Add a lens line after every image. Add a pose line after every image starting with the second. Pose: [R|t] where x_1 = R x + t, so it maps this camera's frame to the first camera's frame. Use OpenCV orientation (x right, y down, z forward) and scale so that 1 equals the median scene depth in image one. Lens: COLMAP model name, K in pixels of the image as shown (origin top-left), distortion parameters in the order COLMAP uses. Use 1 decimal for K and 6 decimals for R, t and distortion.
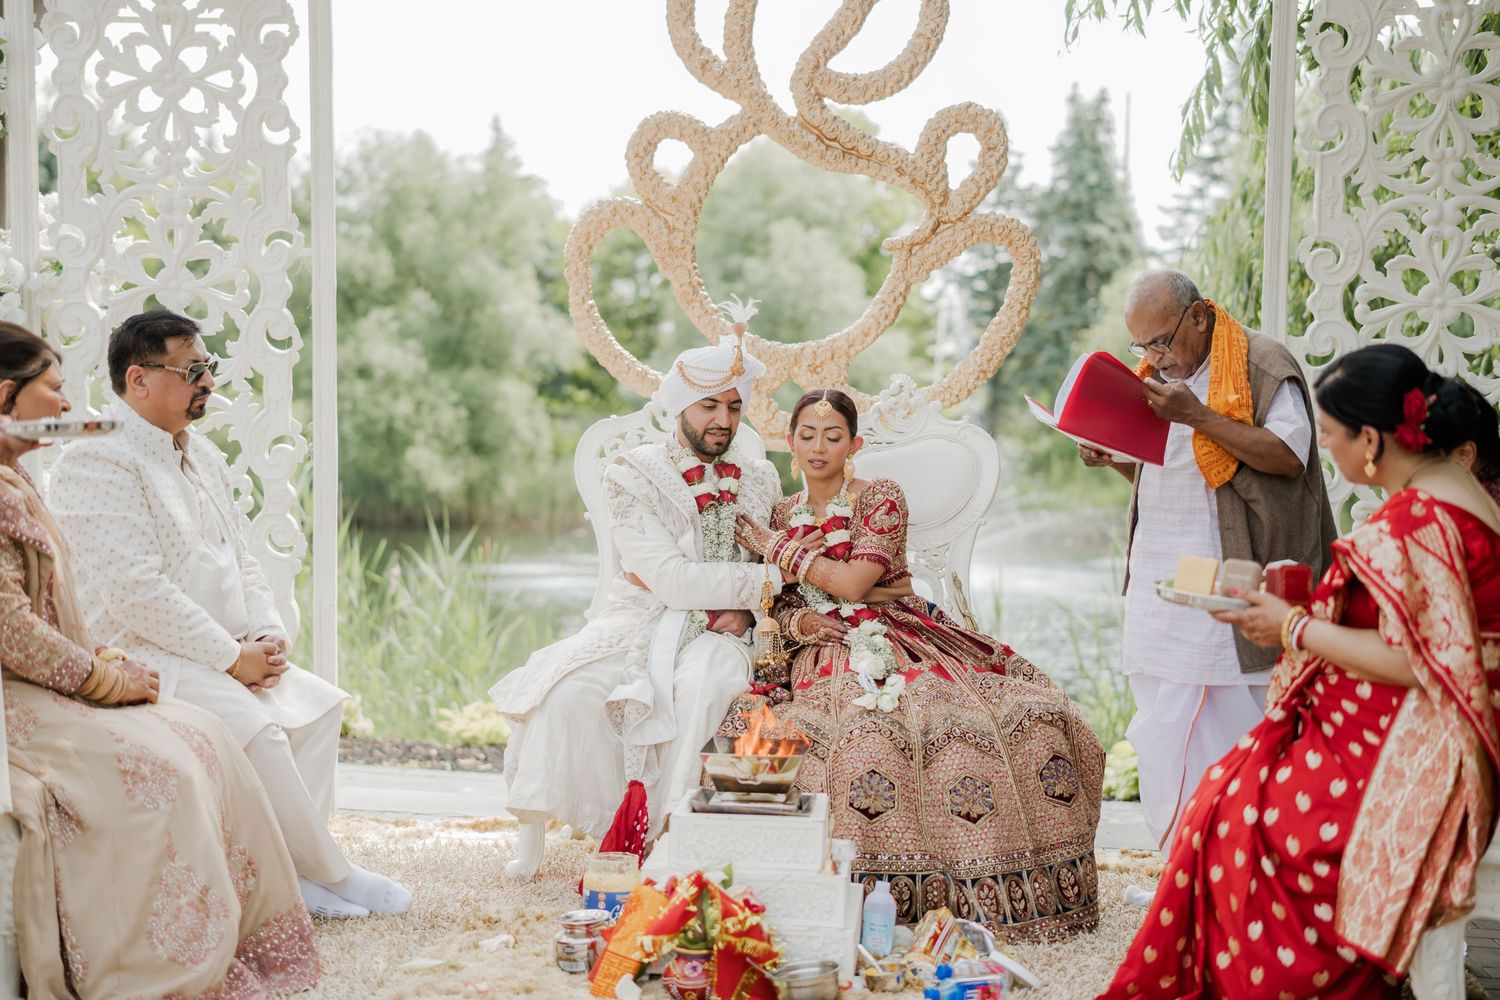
lens RADIAL K [[2192.7, 0, 726.5], [0, 2192.7, 508.9], [0, 0, 1]] dist [0.221273, 0.000000]
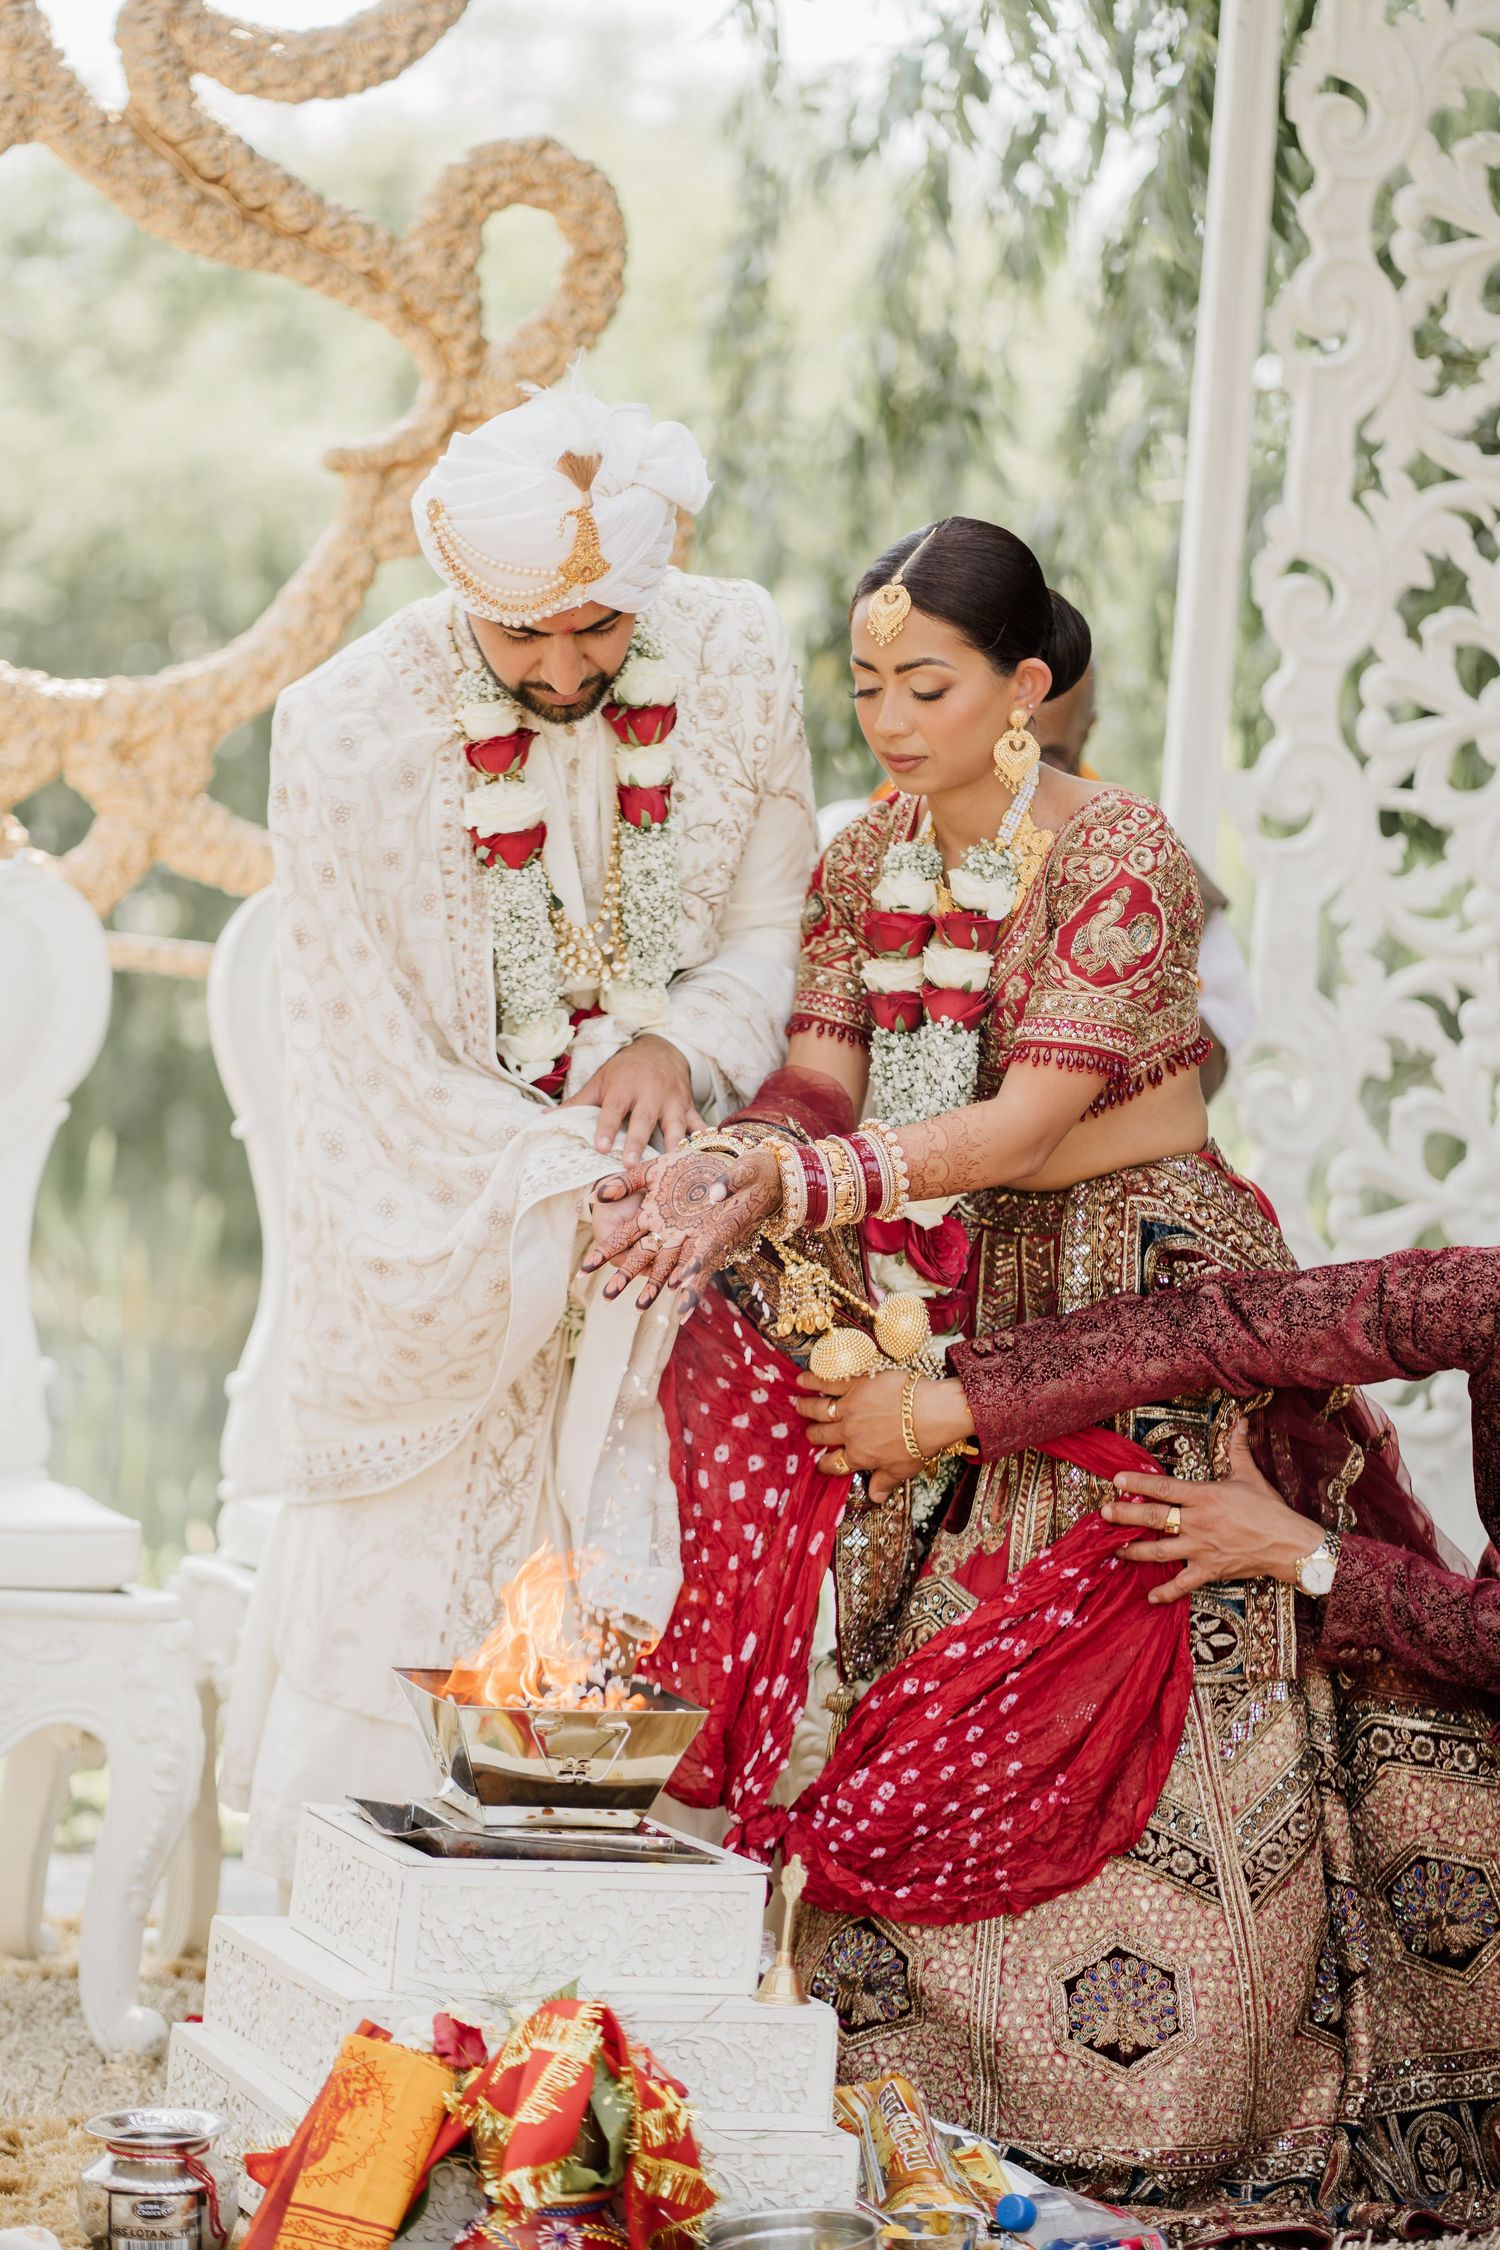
lens RADIAL K [[5620.5, 0, 748.4], [0, 5620.5, 1134.4], [0, 0, 1]] dist [-0.054090, 0.000000]
pose [[0.889181, 0.049755, 0.454842, -0.314398], [-0.044582, 0.998761, -0.022100, 0.021271], [-0.455378, -0.000627, 0.890298, 0.061257]]
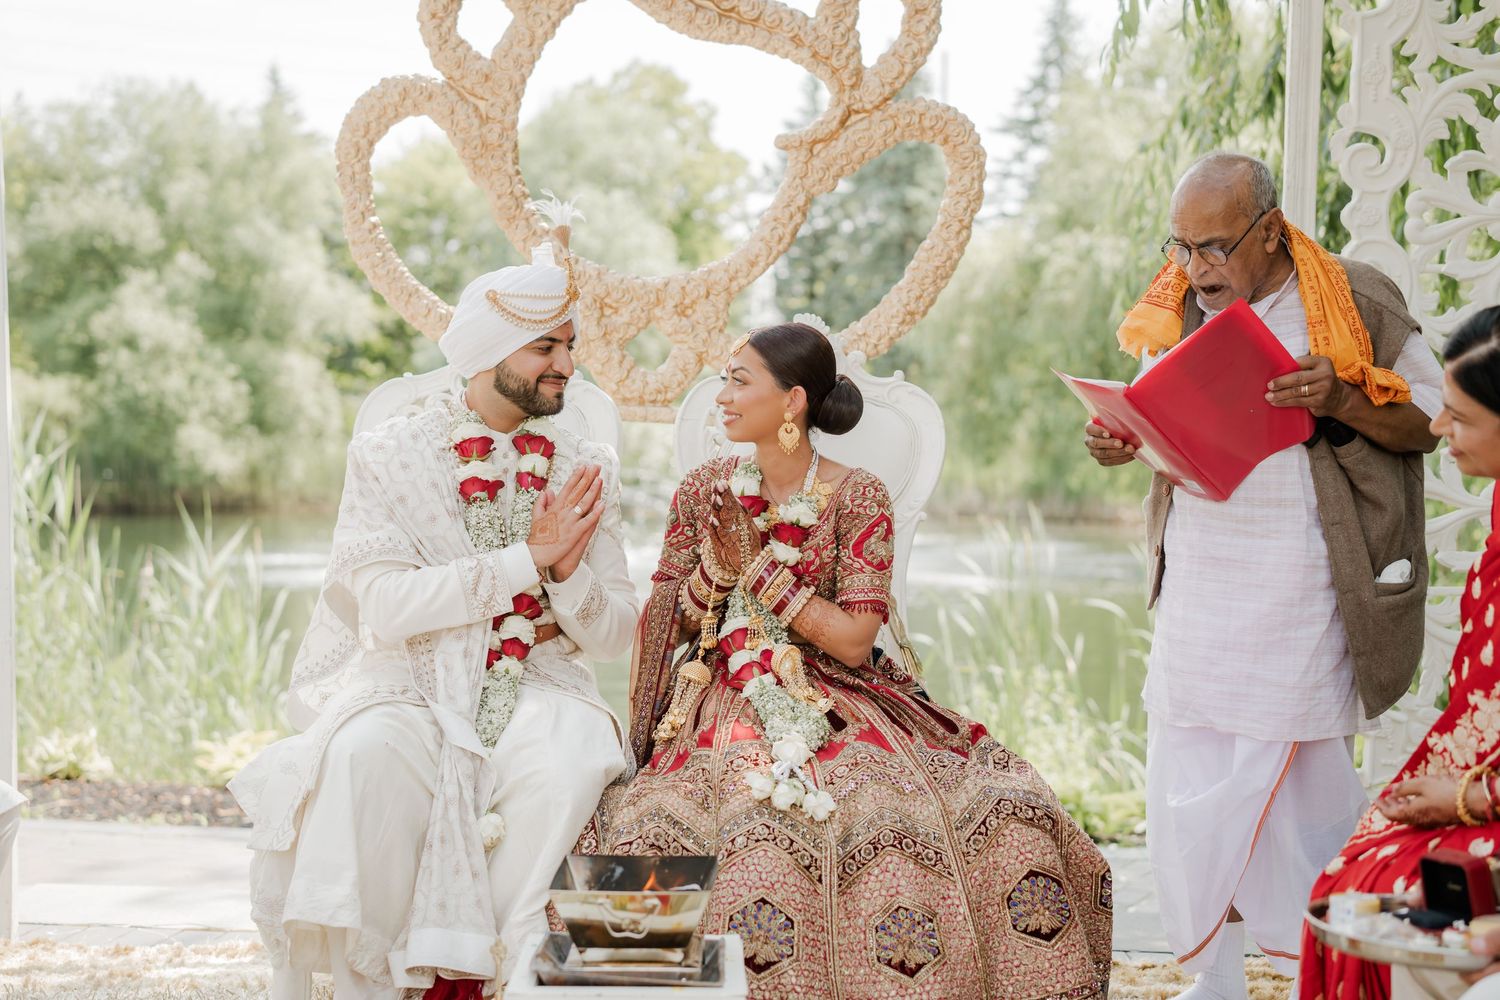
lens RADIAL K [[2192.7, 0, 745.6], [0, 2192.7, 496.2], [0, 0, 1]] dist [0.221273, 0.000000]
pose [[0.994988, -0.012304, 0.099239, -0.013419], [0.011826, 0.999916, 0.005396, -0.005157], [-0.099297, -0.004196, 0.995049, 0.263379]]
